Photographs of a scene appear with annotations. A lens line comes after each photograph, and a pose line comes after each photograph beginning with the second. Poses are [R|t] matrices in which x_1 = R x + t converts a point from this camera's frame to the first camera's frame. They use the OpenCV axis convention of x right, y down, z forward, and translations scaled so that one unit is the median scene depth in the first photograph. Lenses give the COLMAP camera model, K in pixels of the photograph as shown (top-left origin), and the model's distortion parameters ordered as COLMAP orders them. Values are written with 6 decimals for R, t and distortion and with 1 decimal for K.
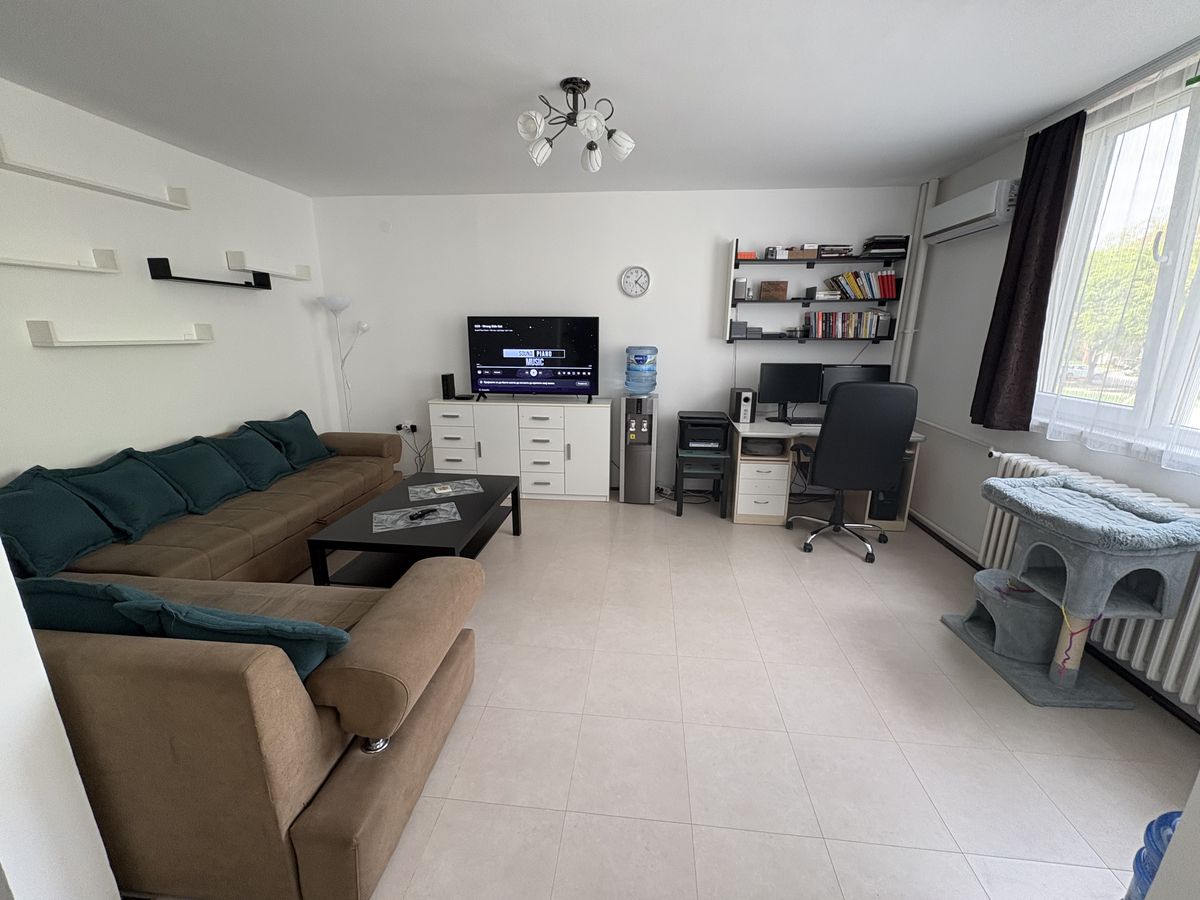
lens RADIAL K [[477.3, 0, 600.4], [0, 477.3, 452.6], [0, 0, 1]] dist [-0.003339, 0.001239]
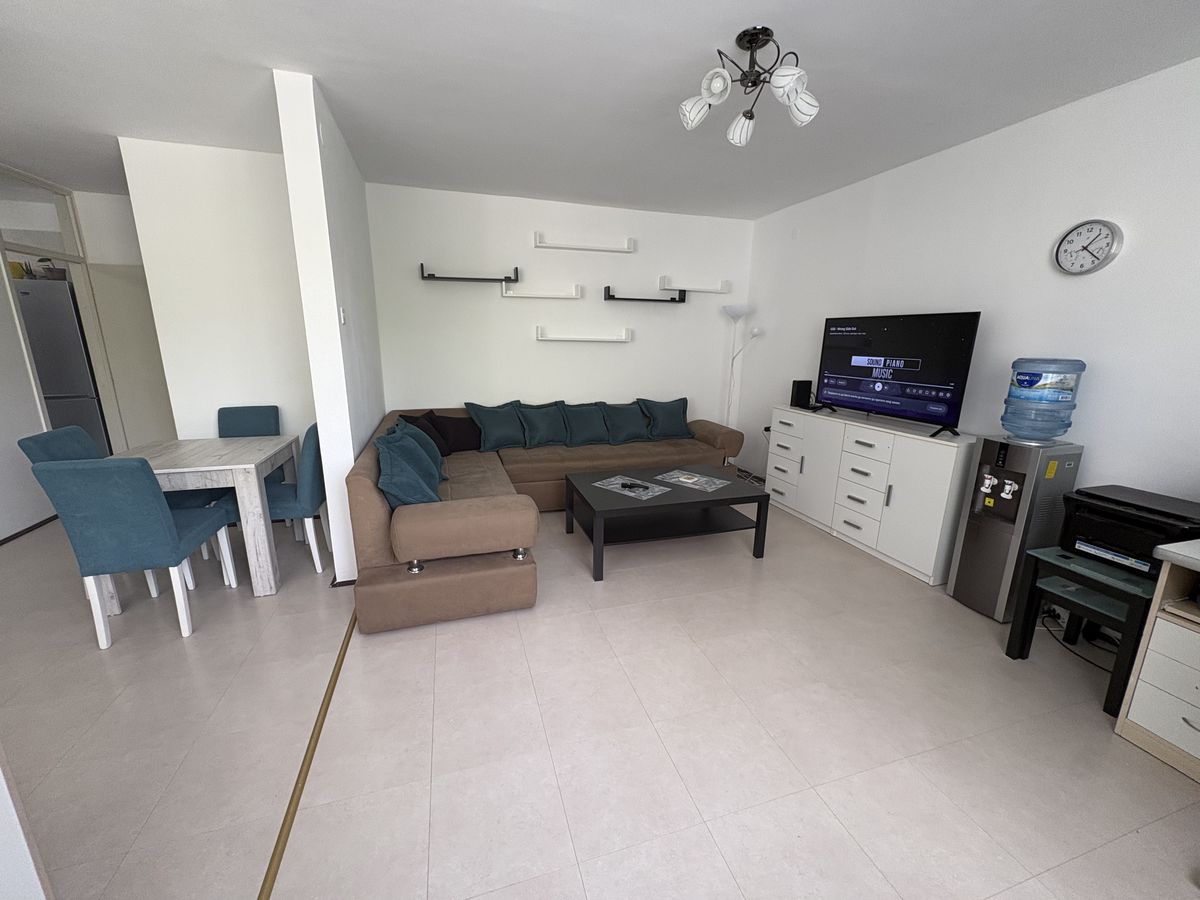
lens RADIAL K [[477.3, 0, 598.9], [0, 477.3, 451.4], [0, 0, 1]] dist [-0.003339, 0.001239]
pose [[0.389260, 0.213444, -0.896057, 0.481741], [-0.240861, 0.962523, 0.124643, -0.060648], [0.889080, 0.167307, 0.426082, 0.319681]]
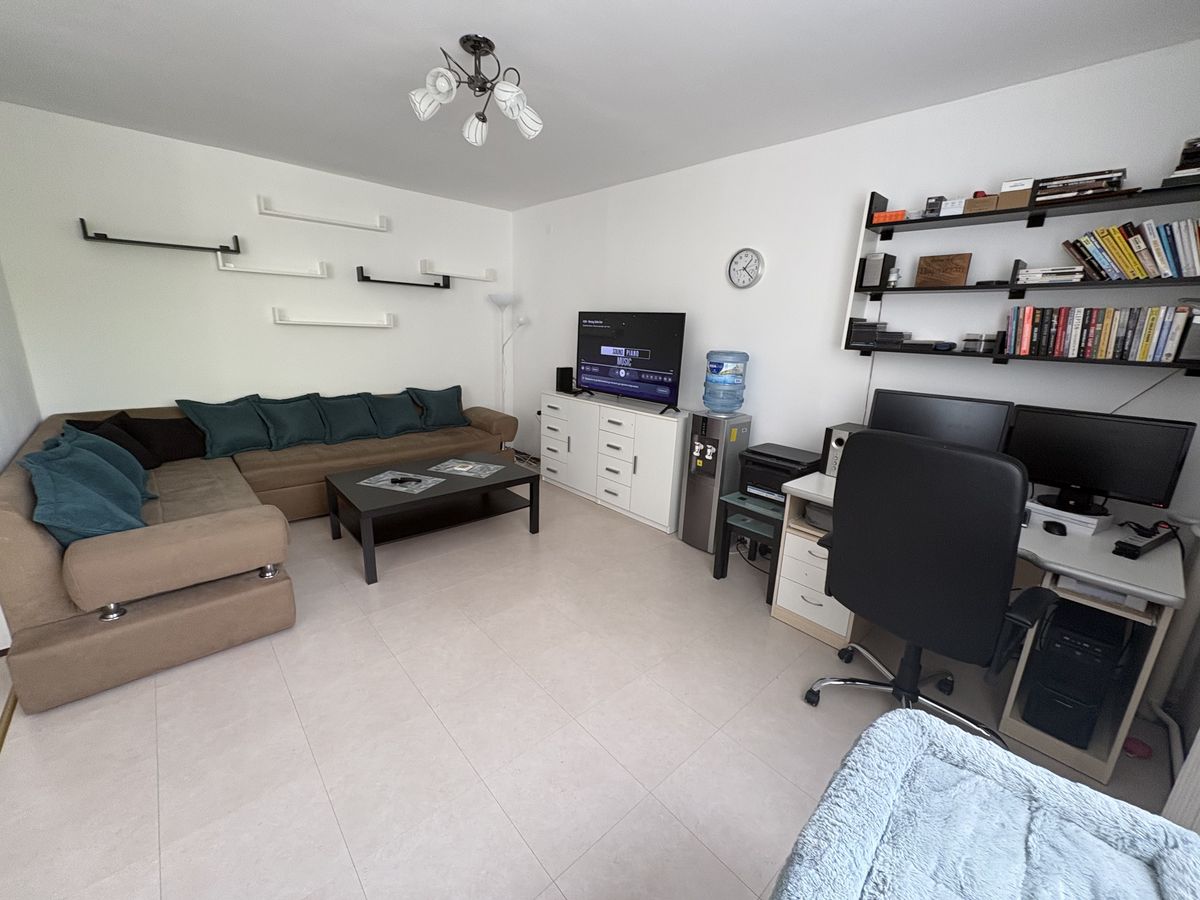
lens RADIAL K [[477.3, 0, 600.0], [0, 477.3, 452.2], [0, 0, 1]] dist [-0.003339, 0.001239]
pose [[0.742369, 0.195133, -0.640946, 0.529744], [-0.202235, 0.977290, 0.063294, -0.079516], [0.638740, 0.082634, 0.764972, 0.328735]]
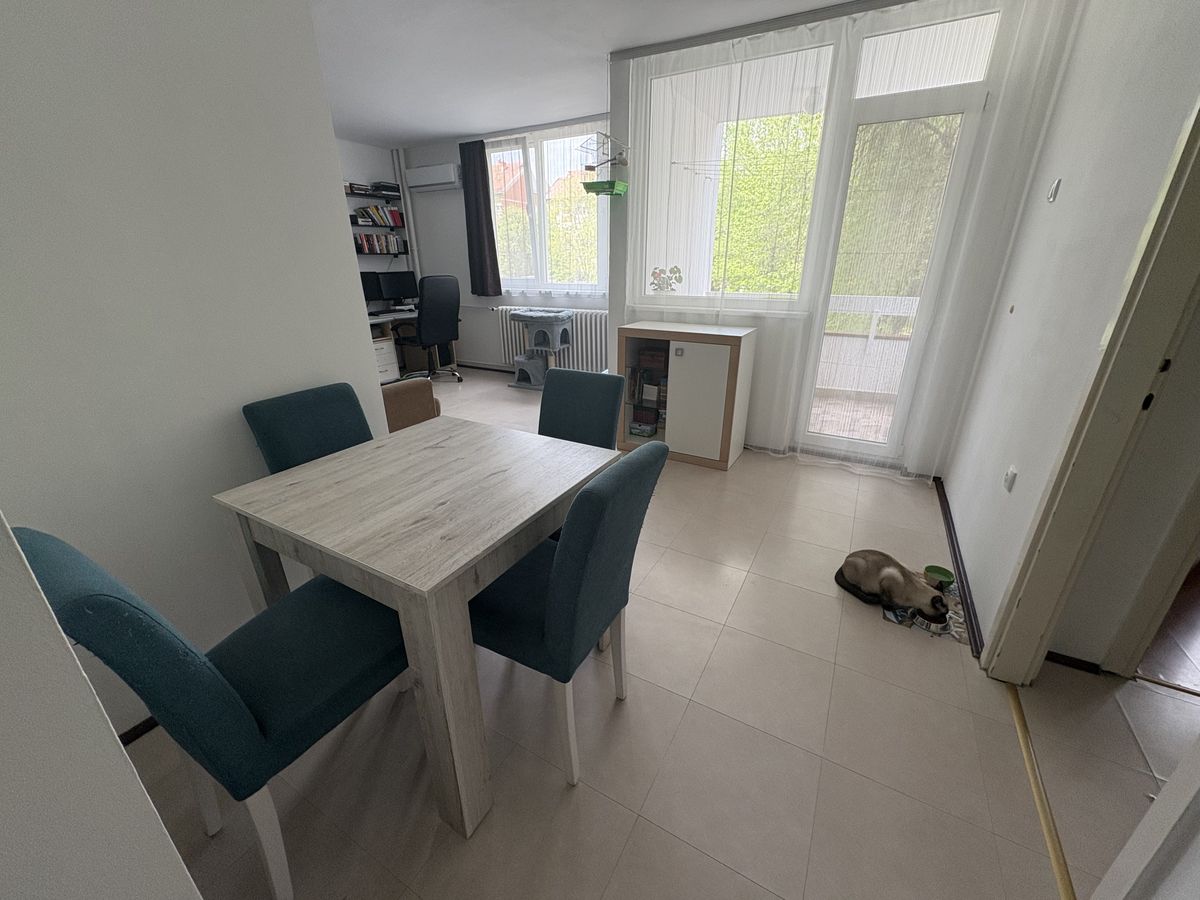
lens RADIAL K [[477.3, 0, 604.0], [0, 477.3, 451.5], [0, 0, 1]] dist [-0.003339, 0.001239]
pose [[0.403721, -0.344651, 0.847482, -0.740069], [0.236859, 0.934121, 0.267051, 0.110323], [-0.883690, 0.092919, 0.458758, -0.241284]]
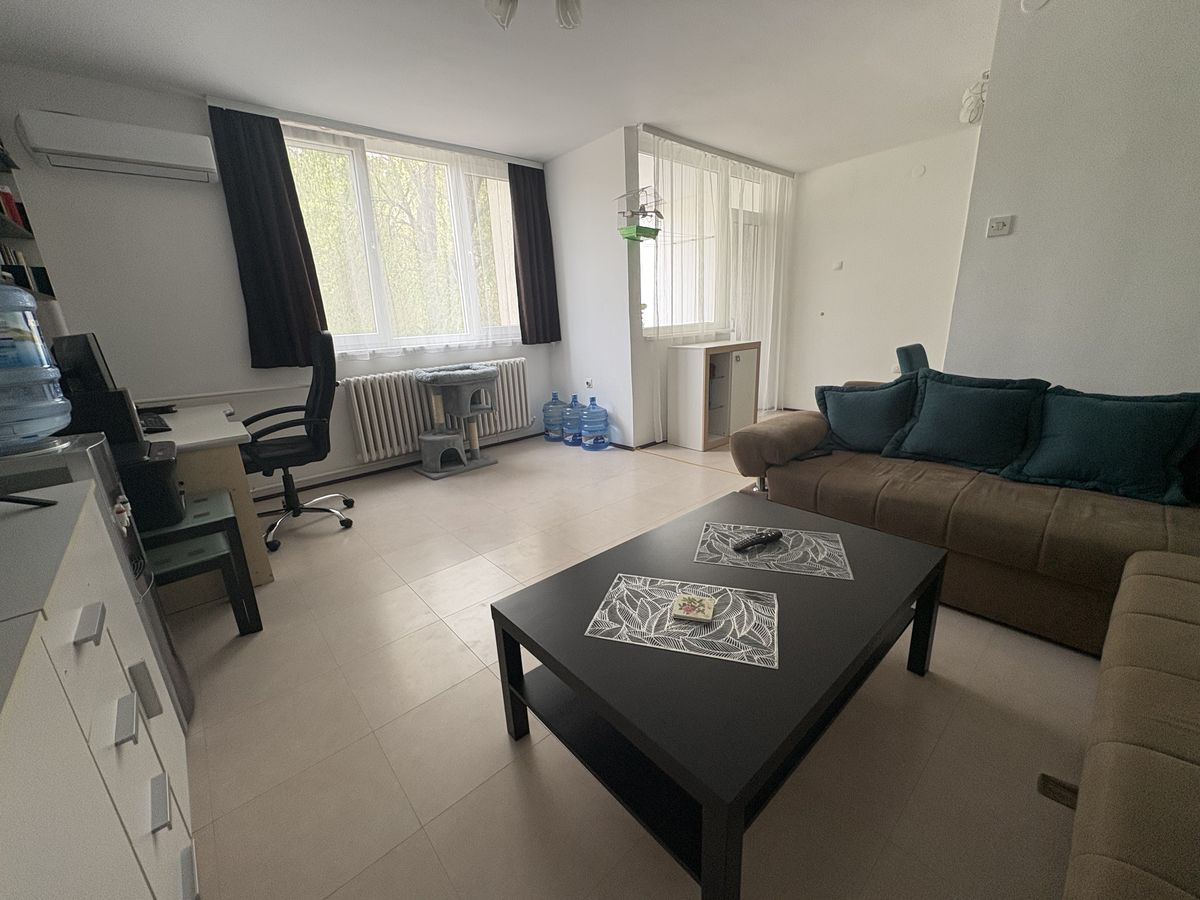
lens RADIAL K [[477.3, 0, 597.7], [0, 477.3, 457.4], [0, 0, 1]] dist [-0.003339, 0.001239]
pose [[-0.727636, -0.172295, 0.663973, -0.468556], [0.212361, 0.863811, 0.456874, -0.210863], [-0.652264, 0.473440, -0.591951, 1.108515]]
